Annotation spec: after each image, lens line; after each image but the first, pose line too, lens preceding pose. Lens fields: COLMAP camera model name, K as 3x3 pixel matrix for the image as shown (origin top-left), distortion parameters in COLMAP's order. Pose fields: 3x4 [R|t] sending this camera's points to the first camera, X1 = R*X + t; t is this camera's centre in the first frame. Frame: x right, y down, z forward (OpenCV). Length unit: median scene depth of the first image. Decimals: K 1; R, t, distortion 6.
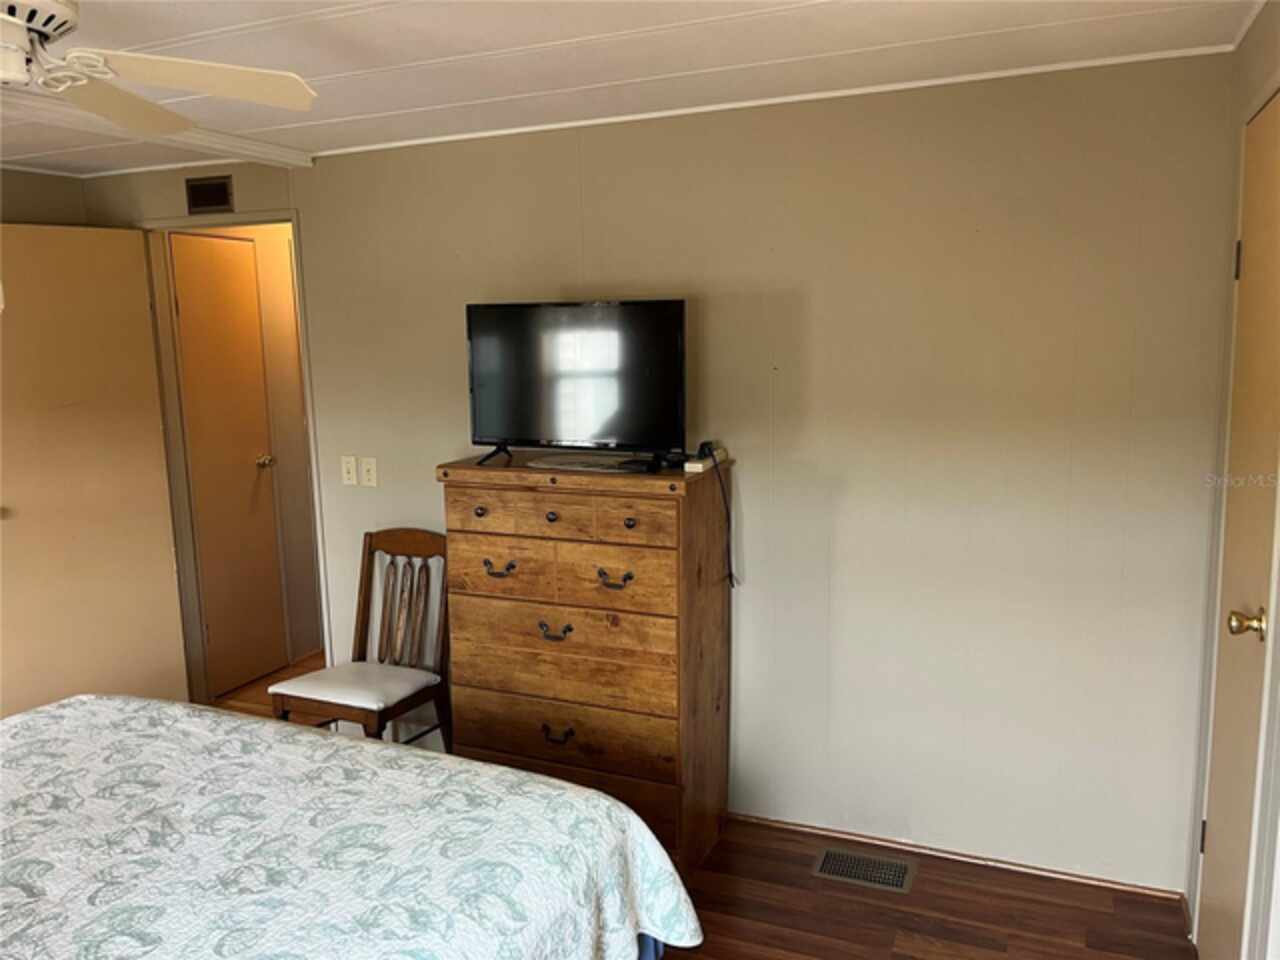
lens RADIAL K [[977.0, 0, 640.4], [0, 977.0, 472.9], [0, 0, 1]] dist [0.071684, -0.091779]
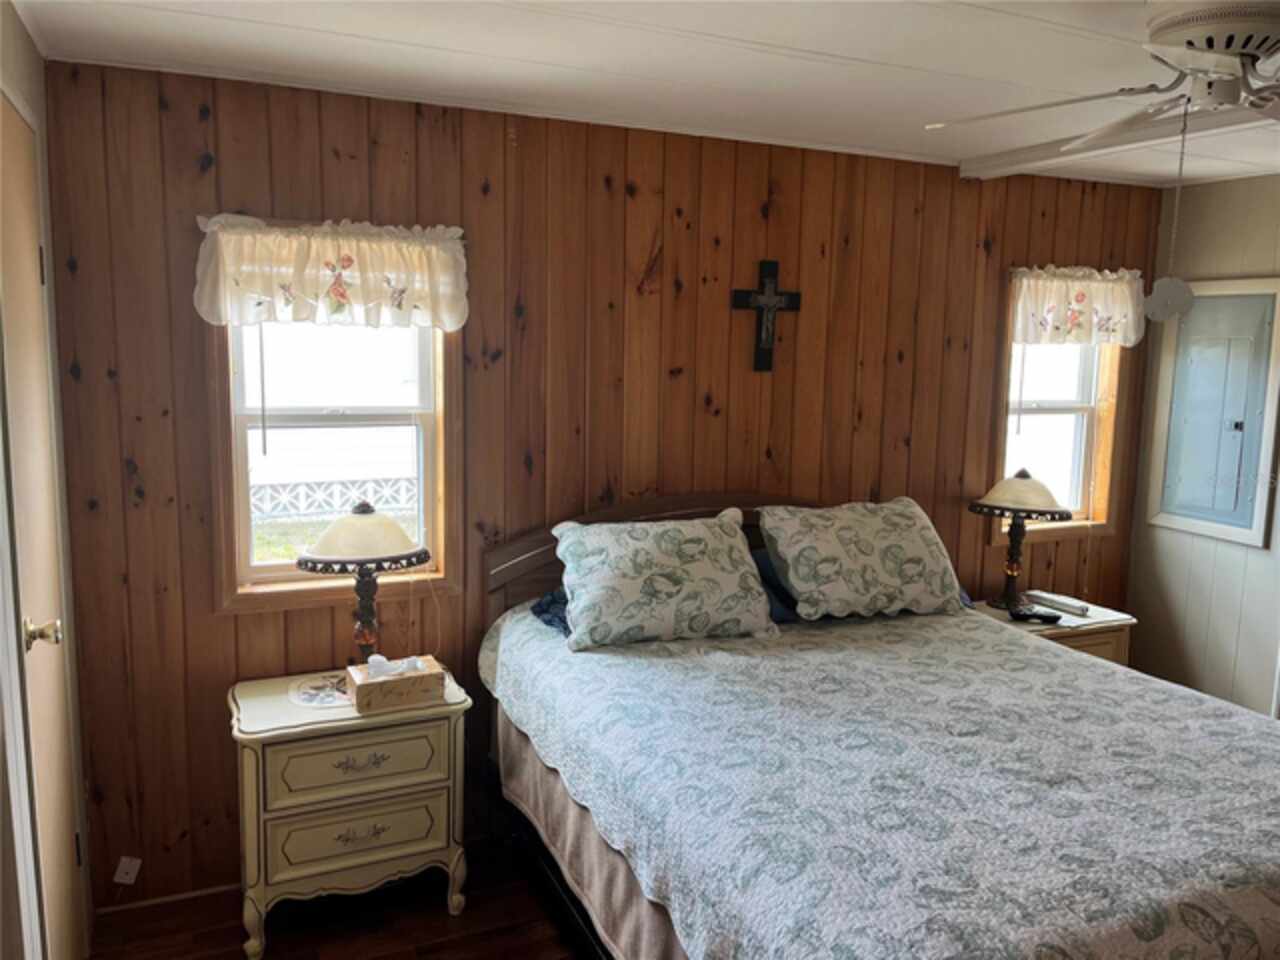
lens RADIAL K [[977.0, 0, 640.4], [0, 977.0, 472.9], [0, 0, 1]] dist [0.071684, -0.091779]
pose [[-0.677626, 0.111084, -0.726969, 0.370651], [-0.111971, 0.961416, 0.251280, -0.127833], [0.726833, 0.251673, -0.639042, 0.804224]]
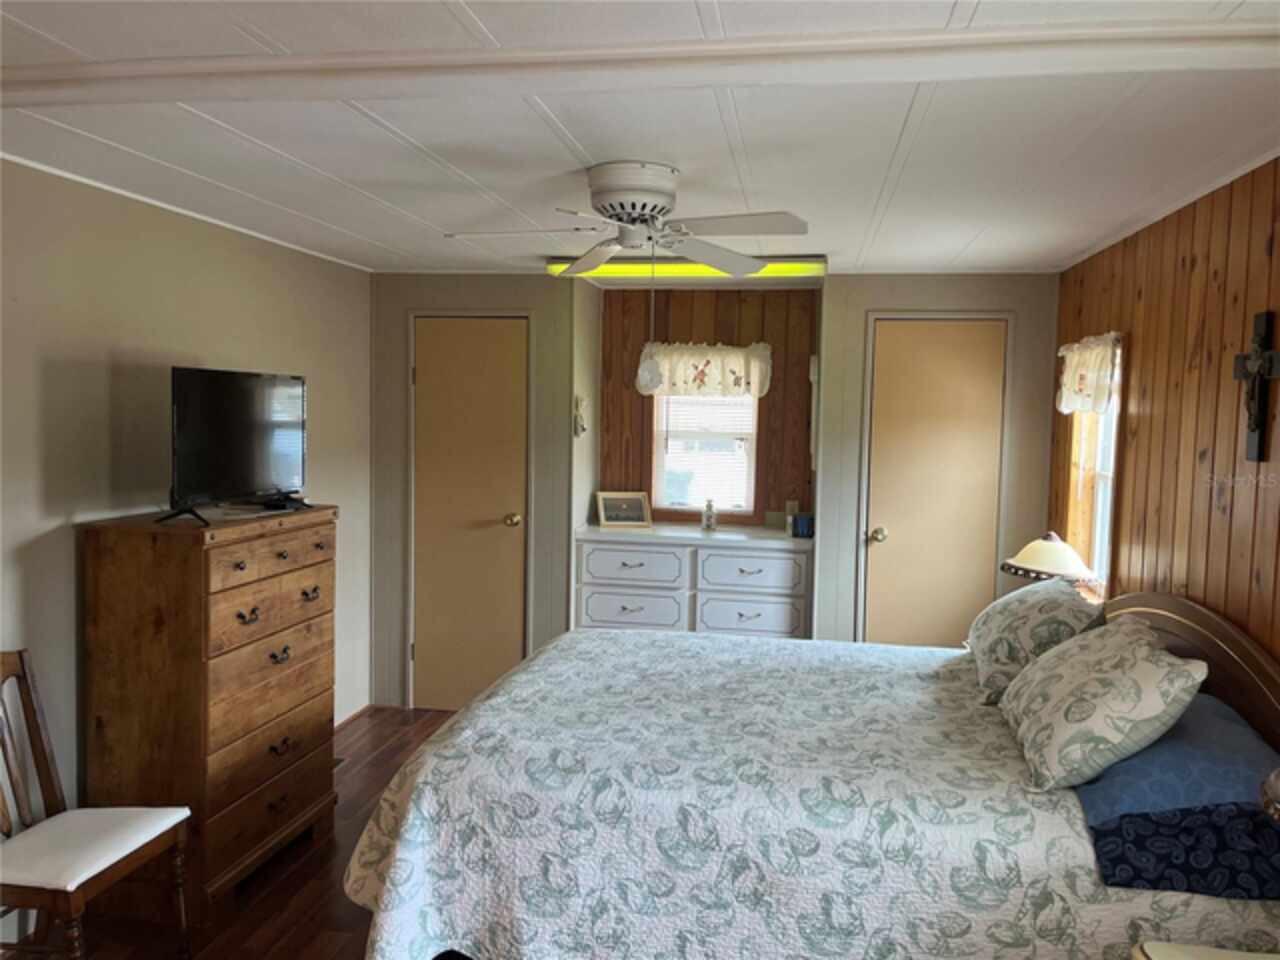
lens RADIAL K [[966.9, 0, 643.2], [0, 966.9, 478.9], [0, 0, 1]] dist [0.049666, -0.084993]
pose [[-0.232979, -0.055362, 0.970905, -1.331882], [0.126907, 0.988110, 0.086796, -0.092329], [-0.964166, 0.143436, -0.223183, 0.838753]]
